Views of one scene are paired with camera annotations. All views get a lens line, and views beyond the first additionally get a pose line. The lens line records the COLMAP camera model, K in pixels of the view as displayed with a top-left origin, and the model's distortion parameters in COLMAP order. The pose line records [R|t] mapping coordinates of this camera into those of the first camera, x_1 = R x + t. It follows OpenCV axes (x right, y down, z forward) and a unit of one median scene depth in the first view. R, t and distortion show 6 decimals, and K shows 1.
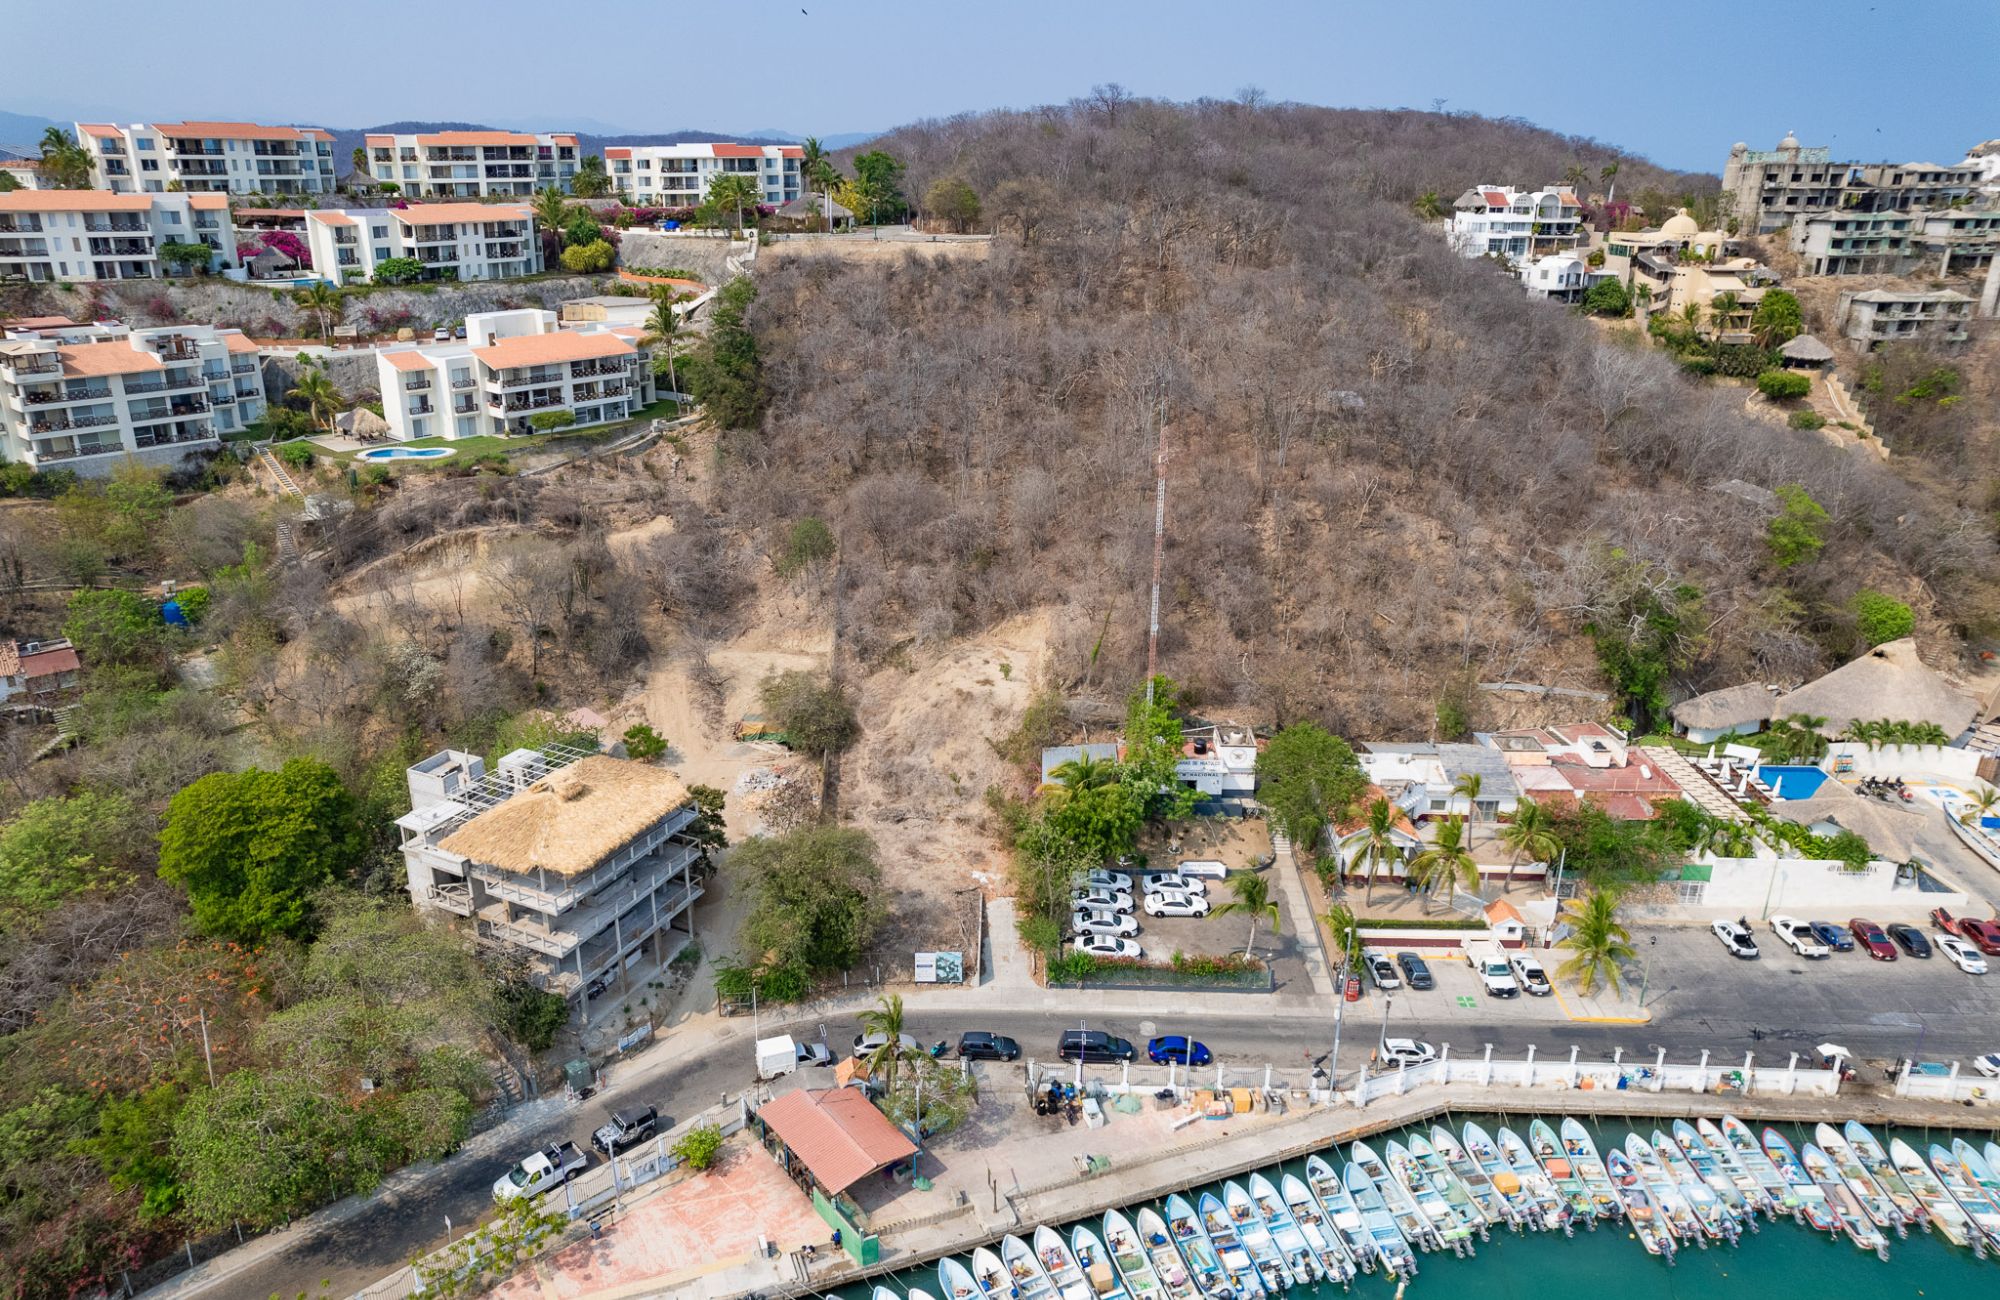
lens RADIAL K [[1306.3, 0, 1009.7], [0, 1306.3, 633.5], [0, 0, 1]] dist [-0.073491, 0.066706]
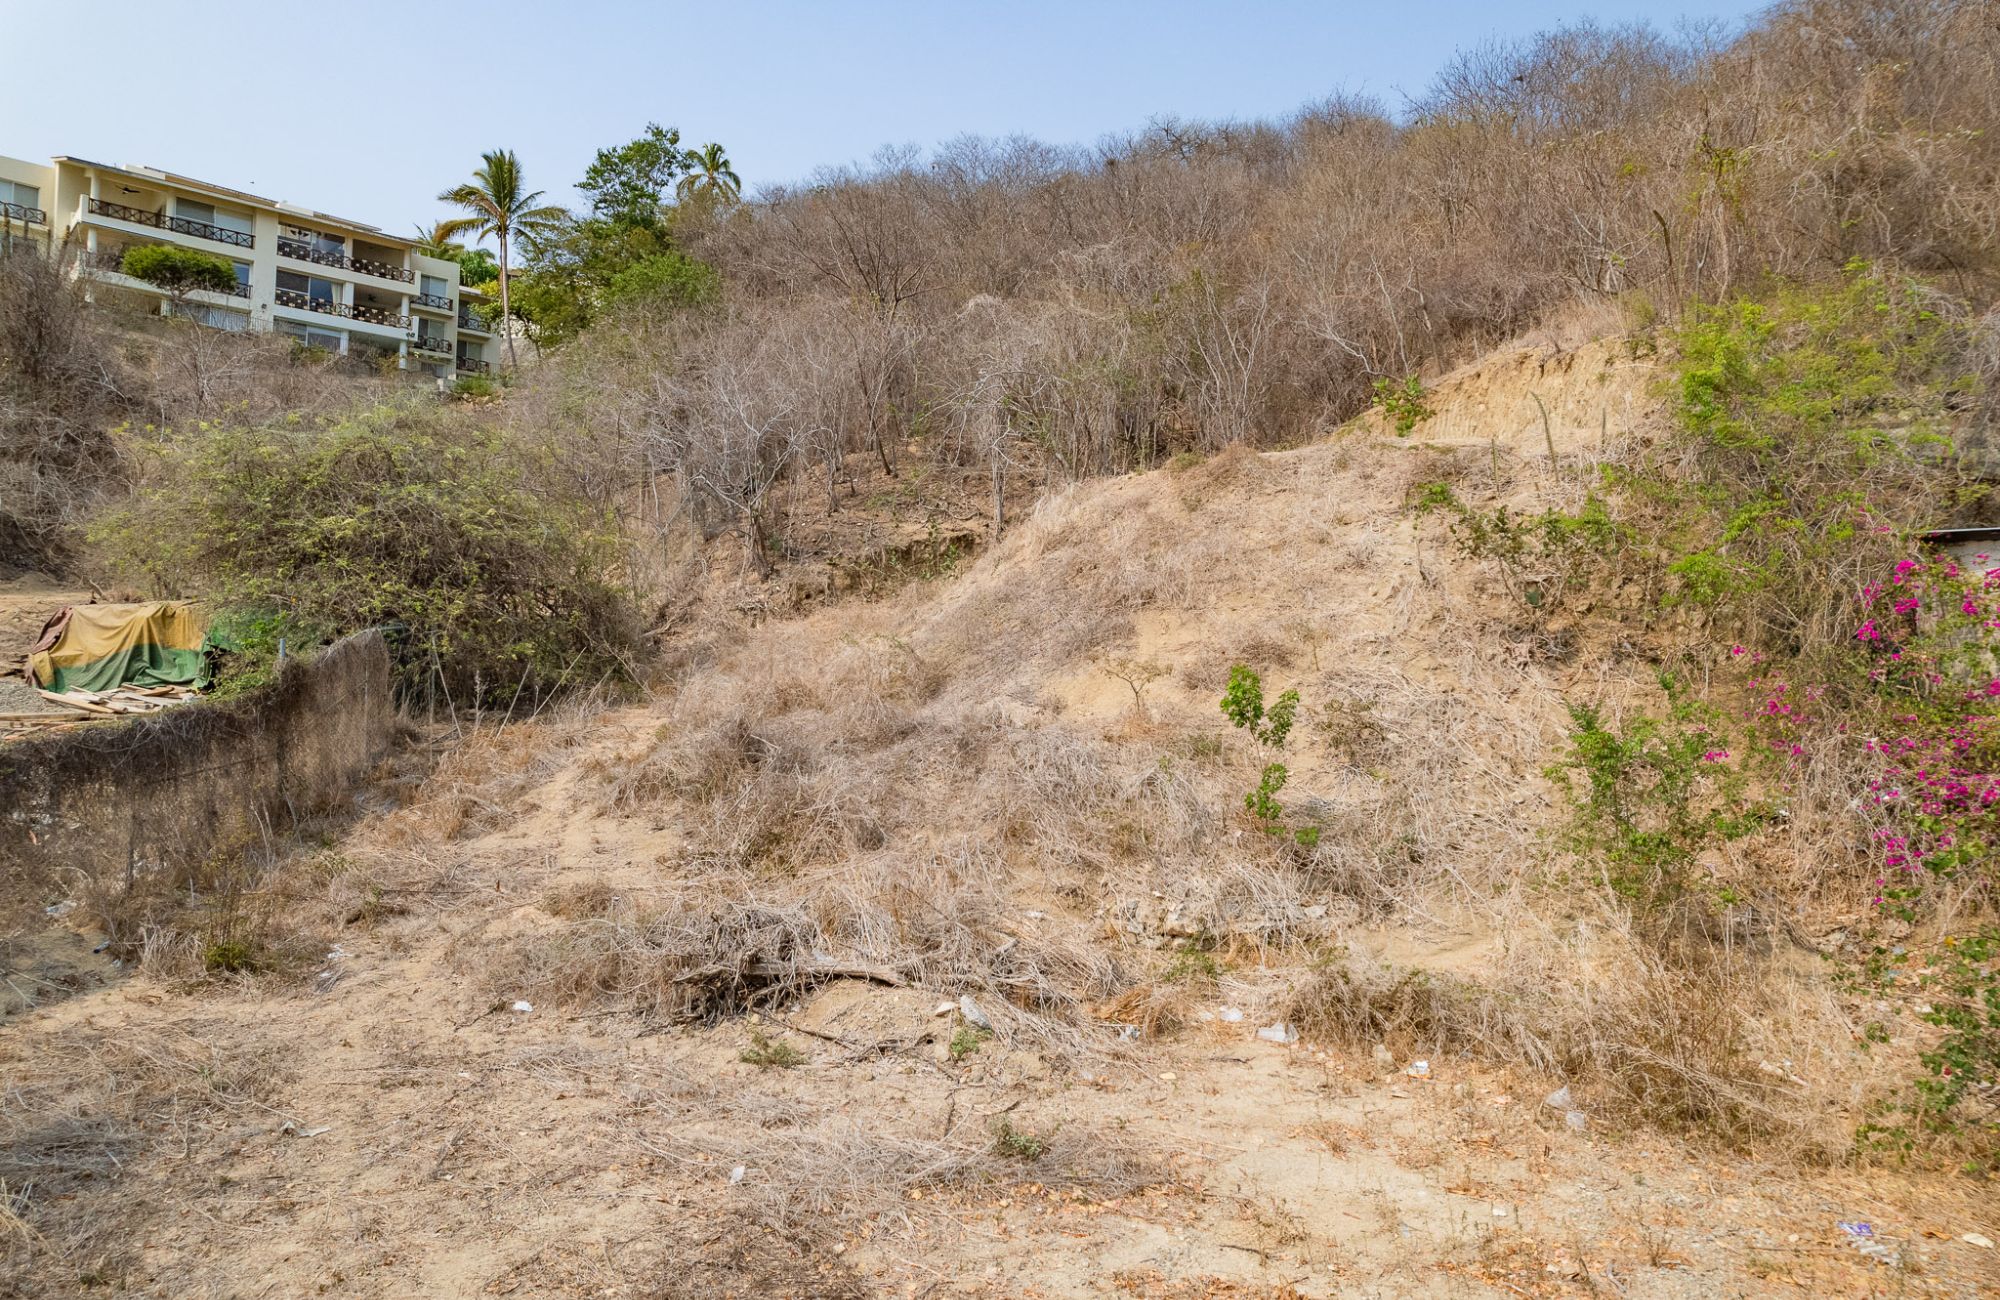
lens RADIAL K [[1306.3, 0, 994.2], [0, 1306.3, 630.3], [0, 0, 1]] dist [-0.073491, 0.066706]
pose [[0.997246, -0.004240, -0.074049, -0.053129], [-0.025536, 0.917698, -0.396456, 0.143704], [0.069636, 0.397255, 0.915062, 0.831674]]
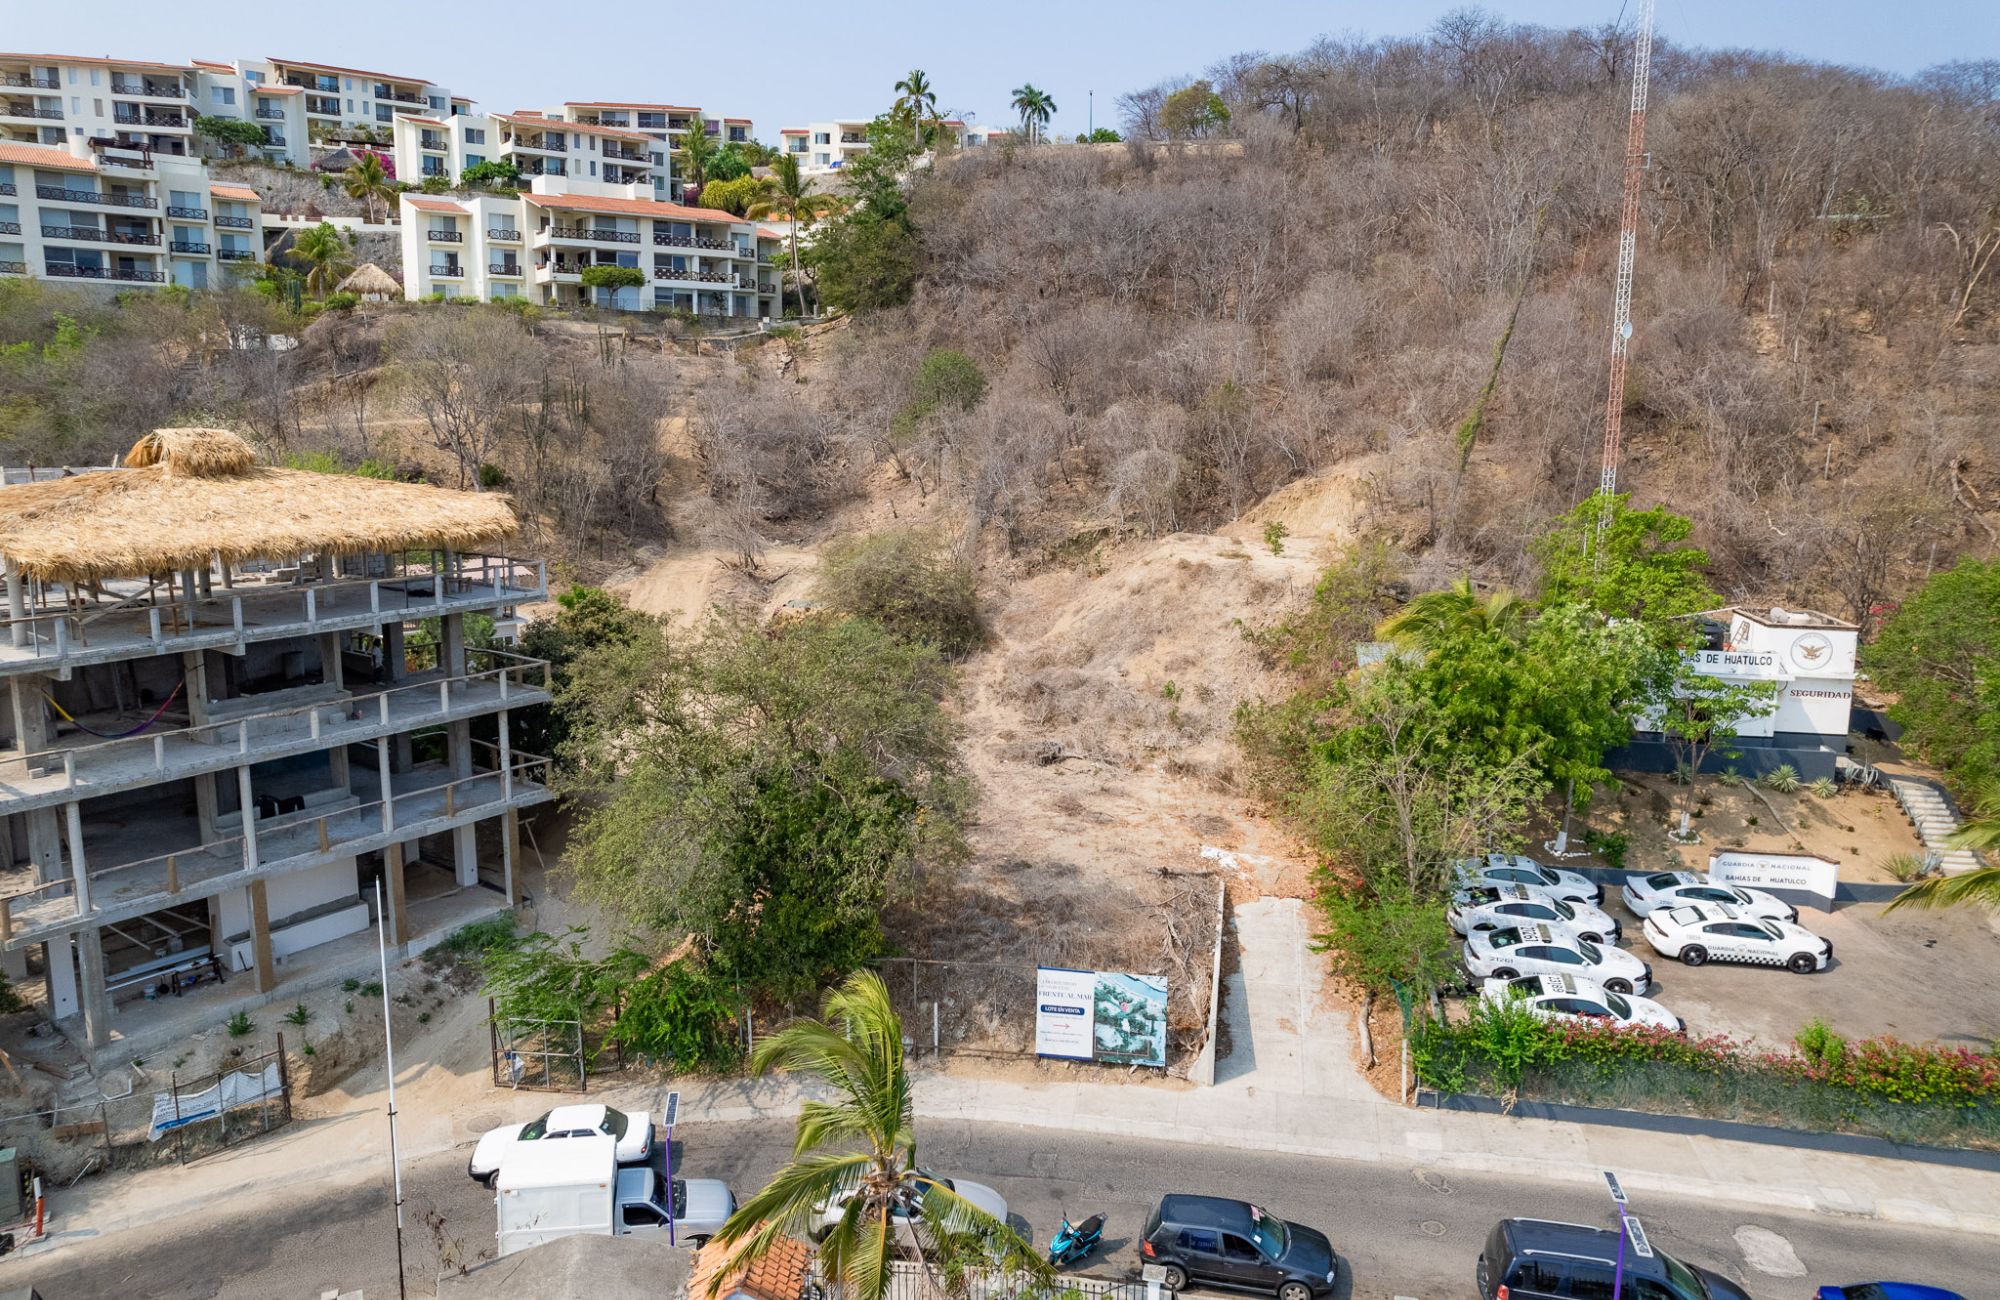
lens RADIAL K [[1306.3, 0, 997.5], [0, 1306.3, 652.2], [0, 0, 1]] dist [-0.073491, 0.066706]
pose [[0.982675, 0.033375, -0.182307, -0.016020], [-0.063020, 0.985211, -0.159333, 0.167174], [0.174293, 0.168062, 0.970246, 0.485810]]
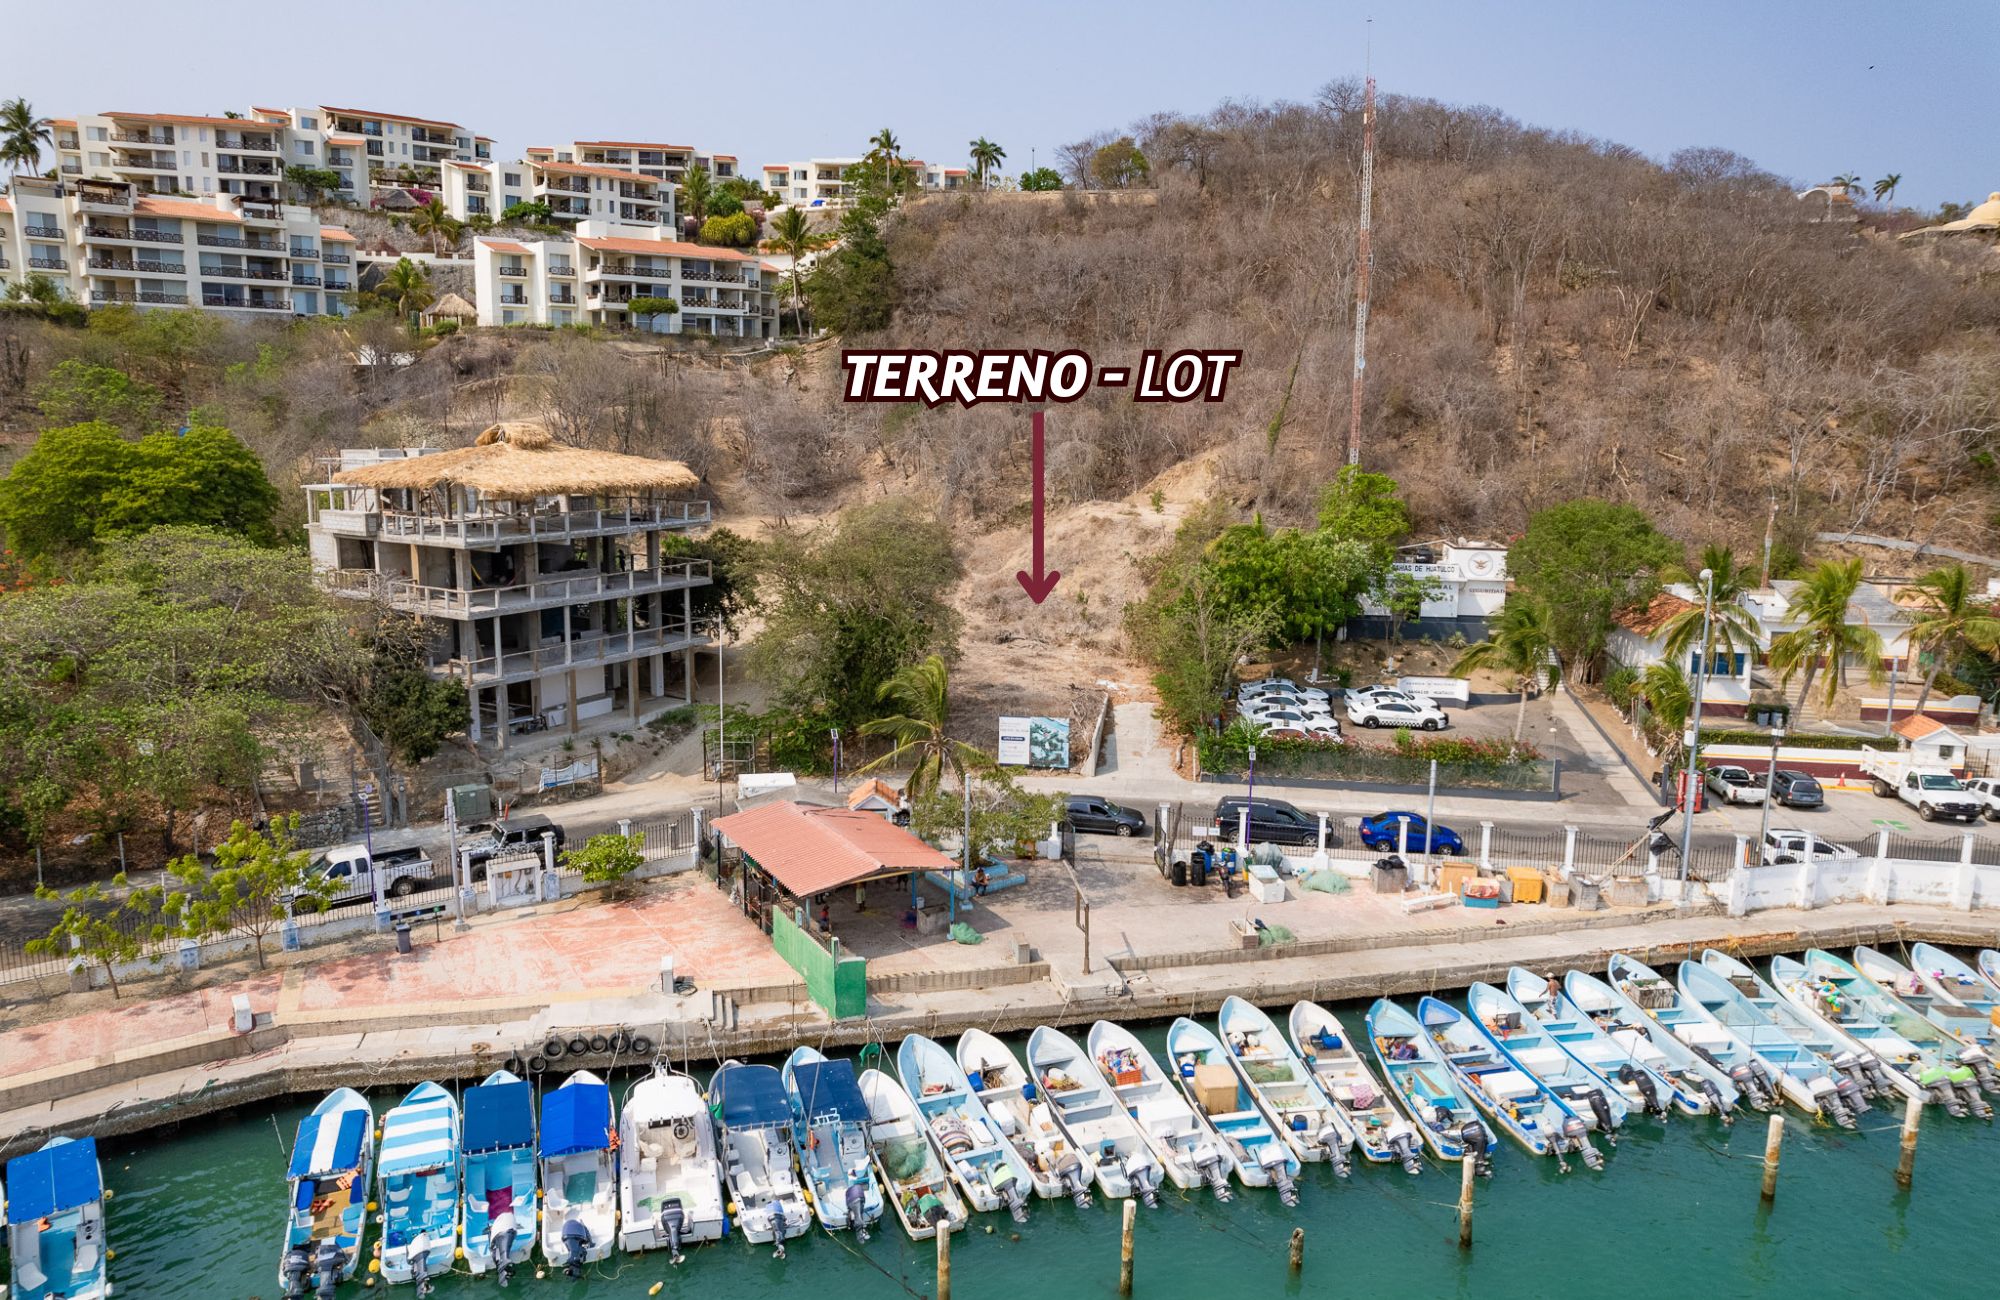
lens RADIAL K [[1306.3, 0, 1000.4], [0, 1306.3, 658.5], [0, 0, 1]] dist [-0.073491, 0.066706]
pose [[0.989460, 0.027865, -0.142099, 0.017155], [-0.050532, 0.986064, -0.158506, 0.248628], [0.135702, 0.164016, 0.977079, 0.260619]]
